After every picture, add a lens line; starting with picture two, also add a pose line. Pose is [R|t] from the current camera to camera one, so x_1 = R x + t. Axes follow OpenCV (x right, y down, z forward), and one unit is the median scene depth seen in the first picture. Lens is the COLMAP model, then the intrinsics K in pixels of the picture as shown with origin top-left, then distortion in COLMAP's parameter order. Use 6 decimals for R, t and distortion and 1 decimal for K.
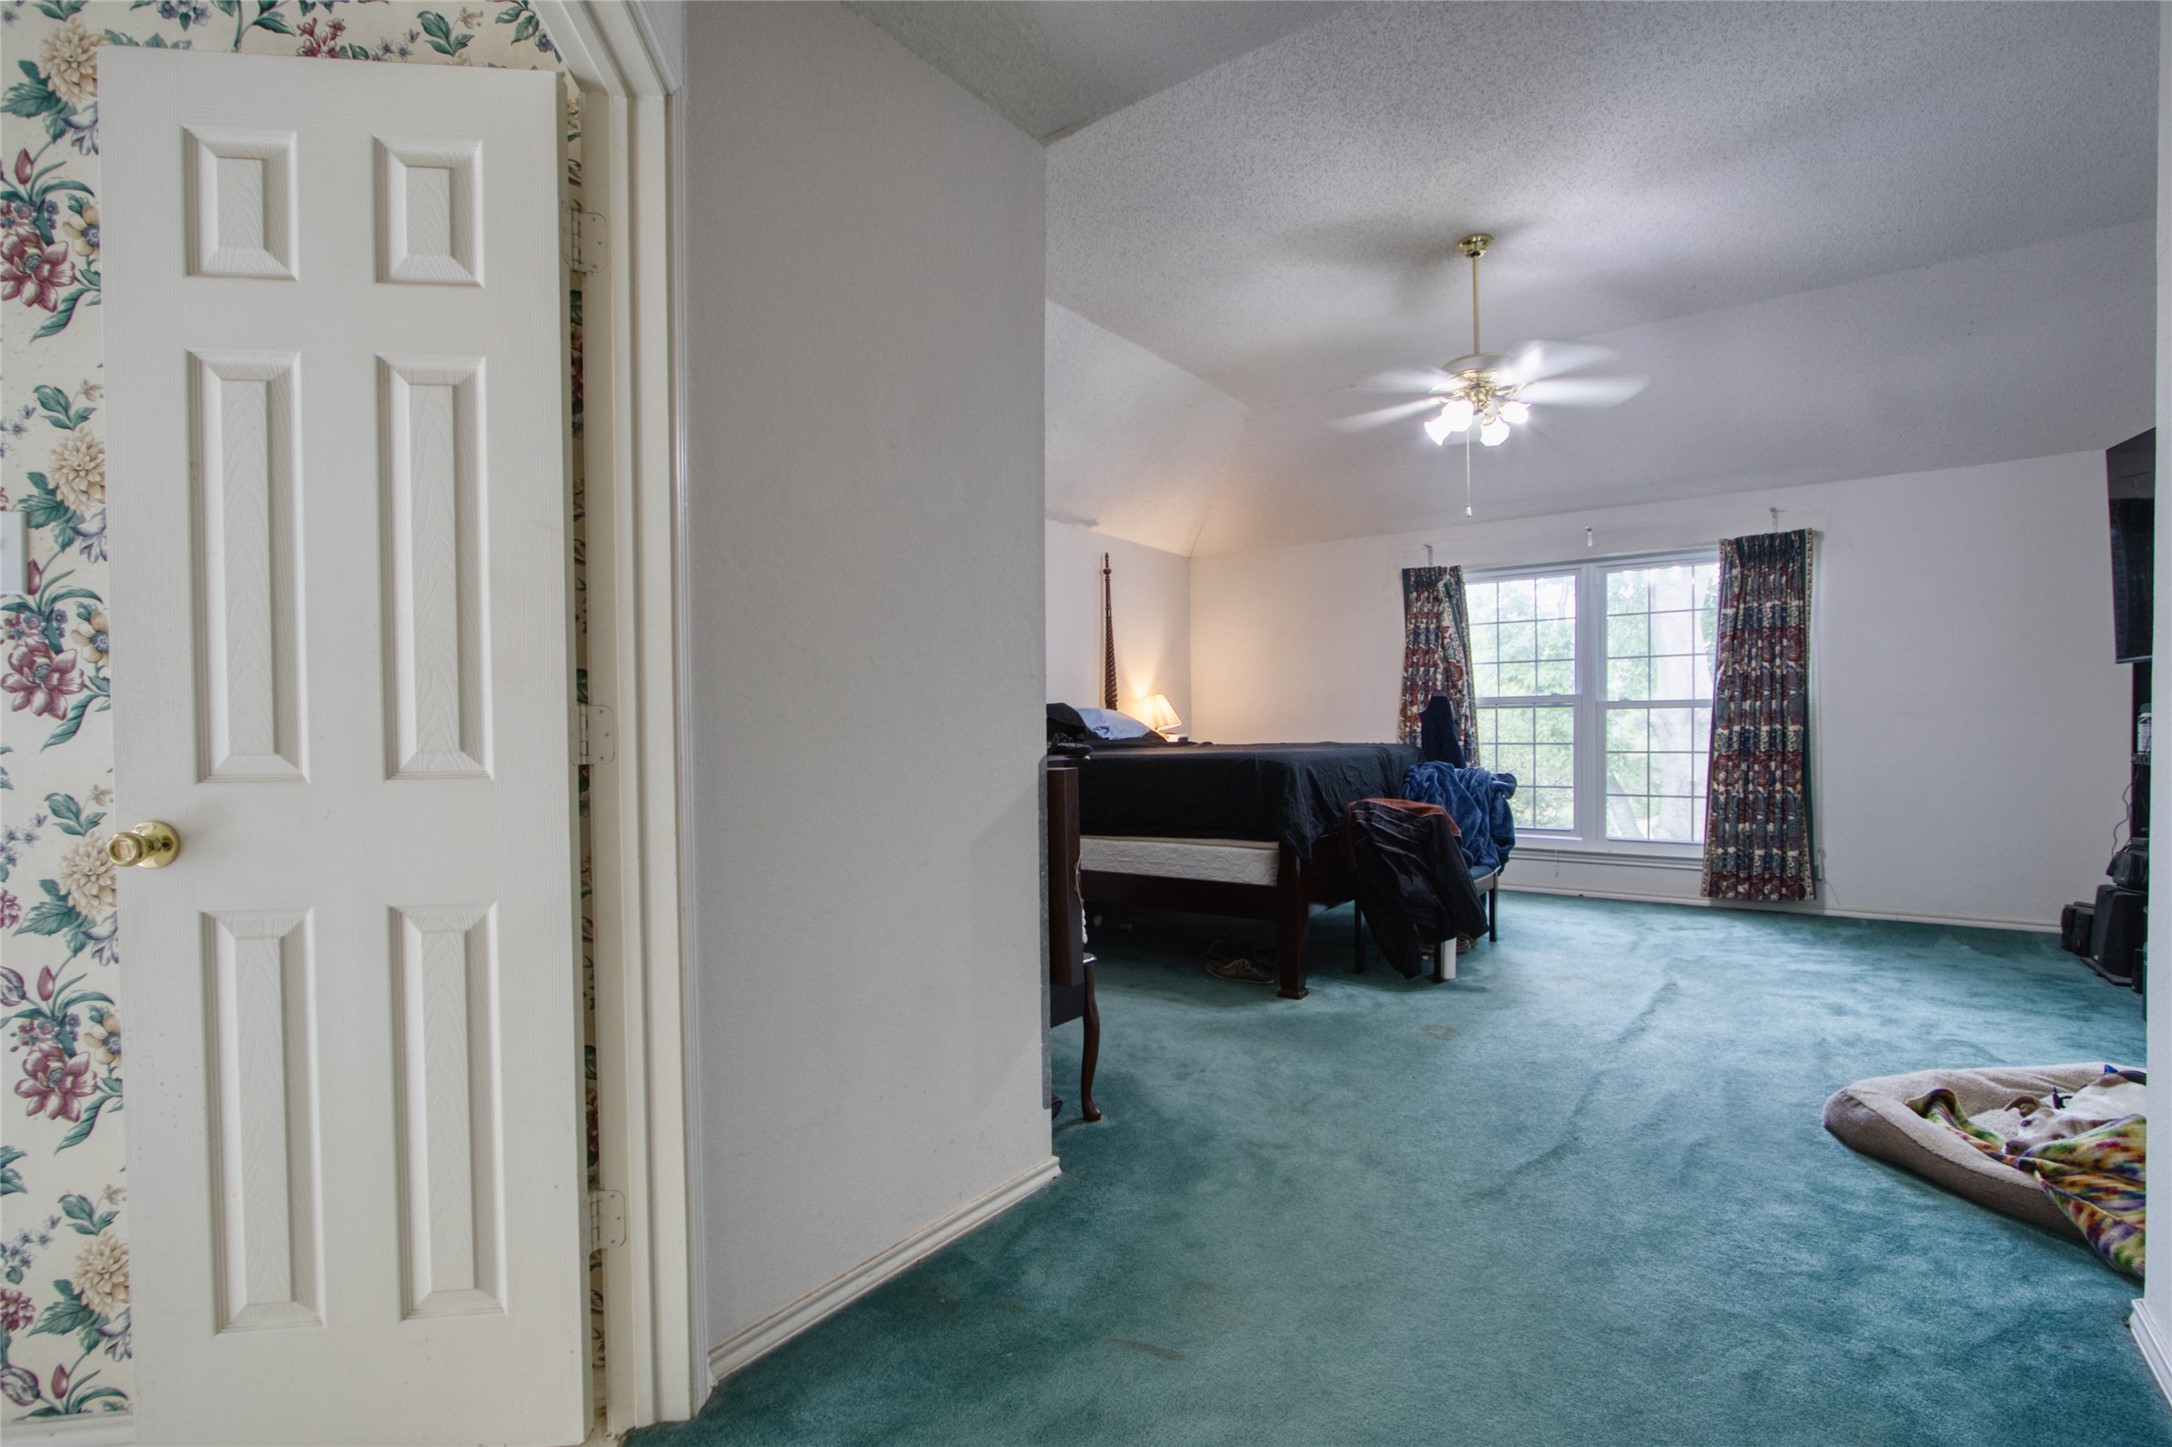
lens RADIAL K [[1006.0, 0, 1080.6], [0, 1006.0, 748.5], [0, 0, 1]] dist [-0.018304, 0.002350]
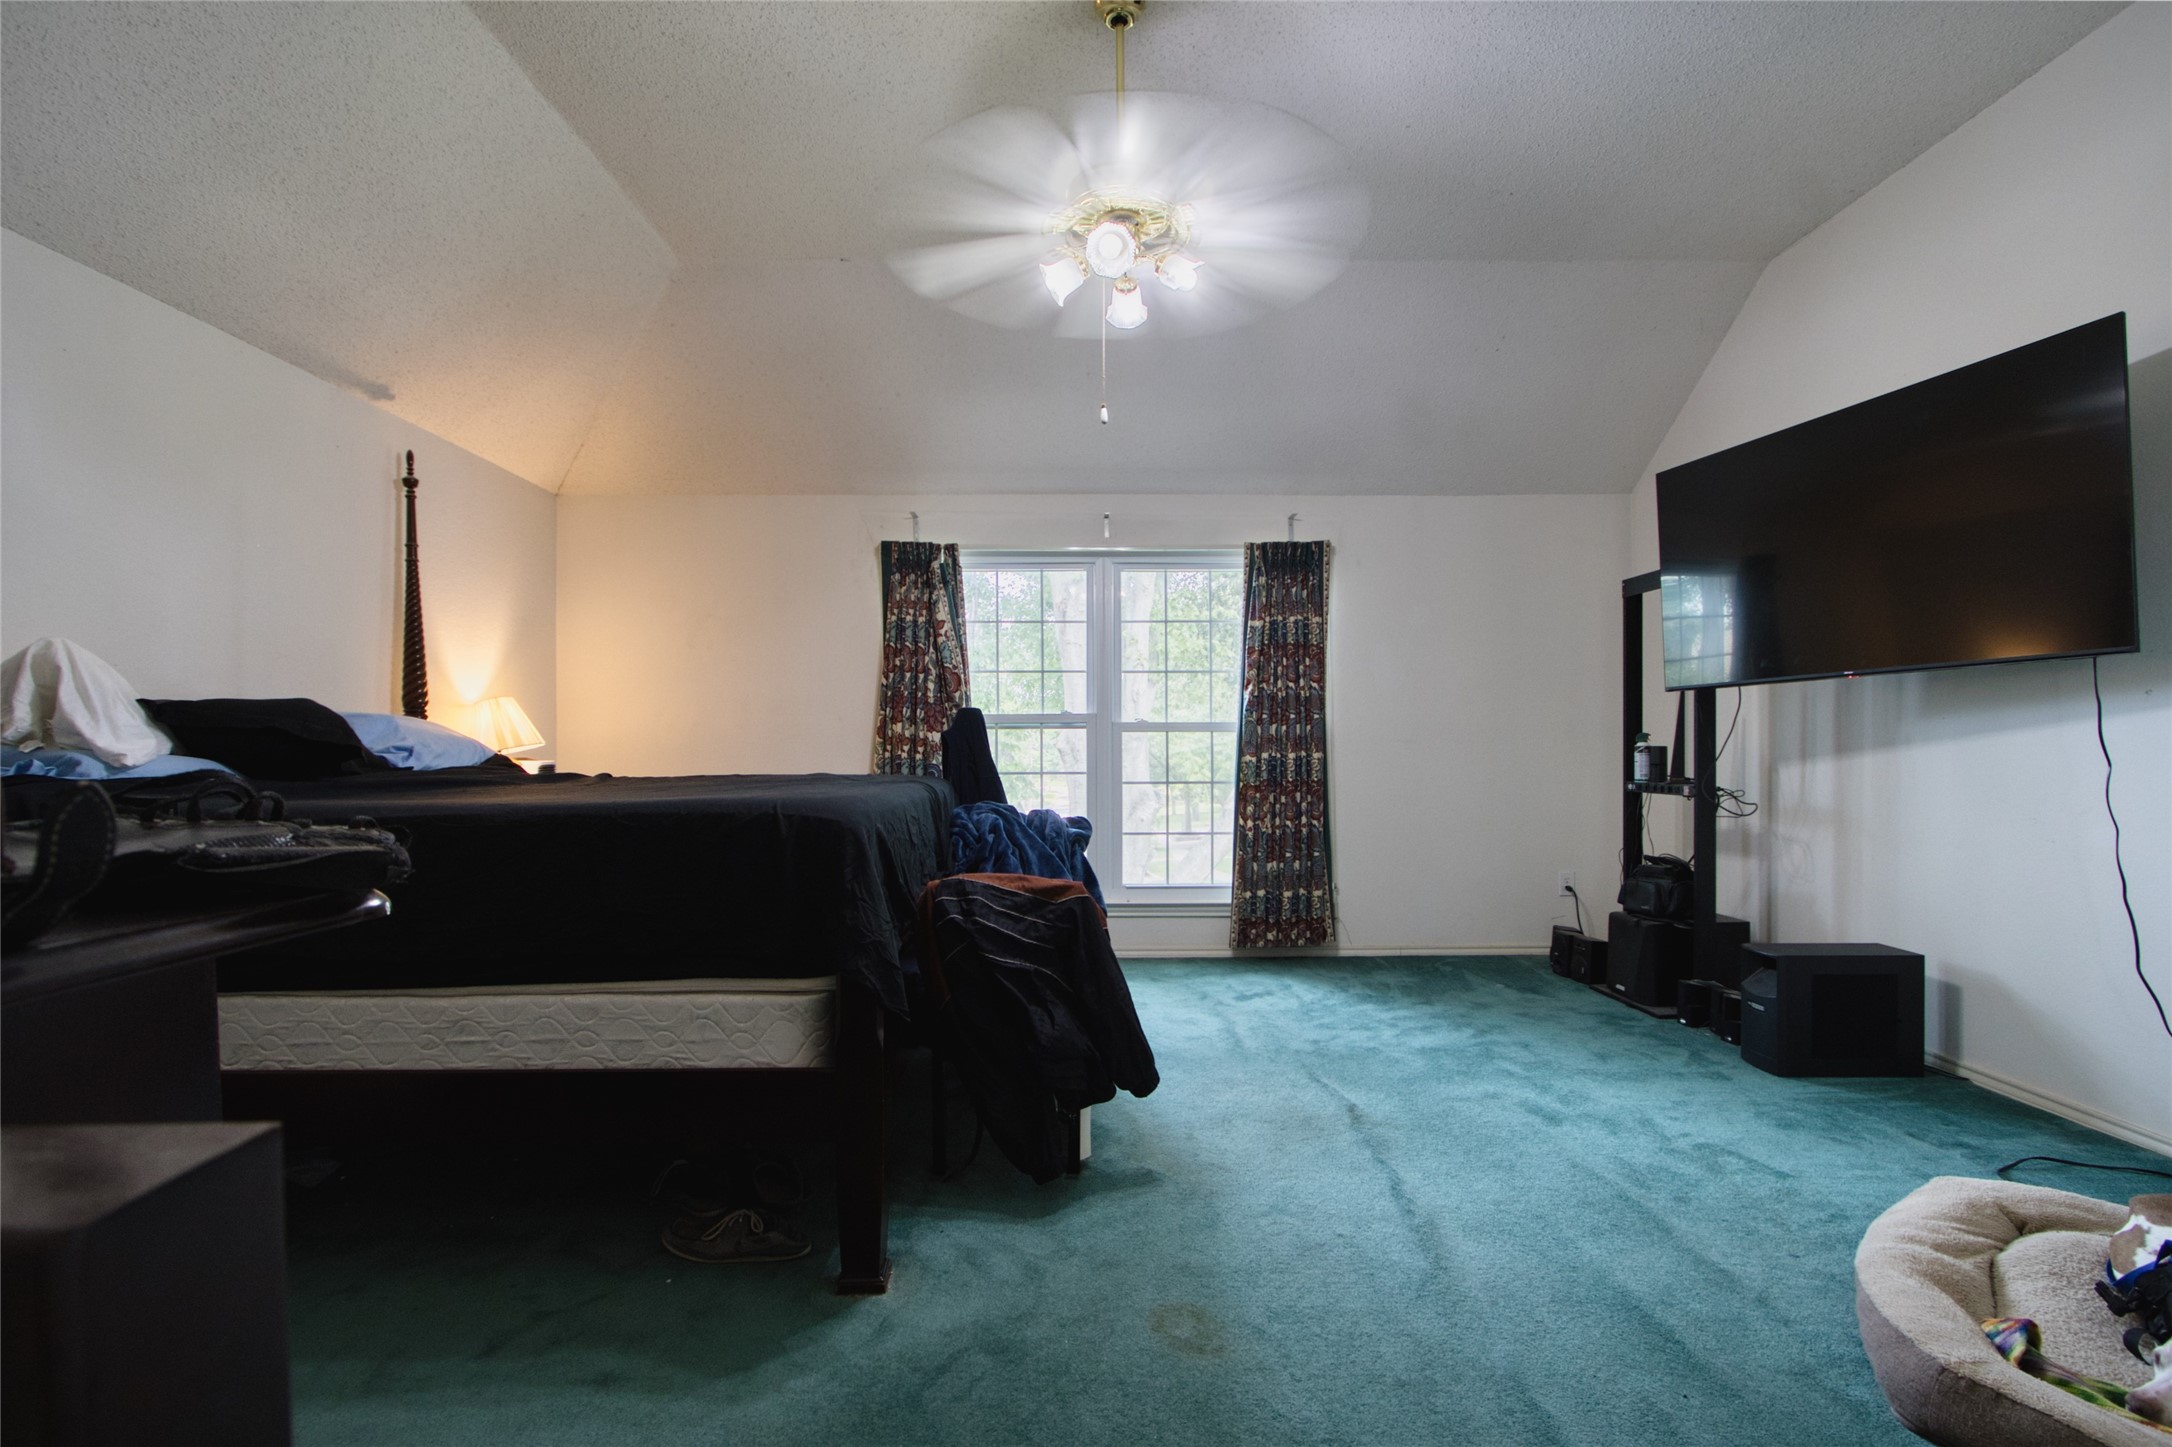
lens RADIAL K [[986.3, 0, 1080.4], [0, 986.3, 744.1], [0, 0, 1]] dist [-0.025006, 0.011694]
pose [[0.801070, 0.011423, 0.598462, 0.000641], [0.005966, 0.999616, -0.027065, -0.007482], [-0.598541, 0.025251, 0.800694, 0.395962]]
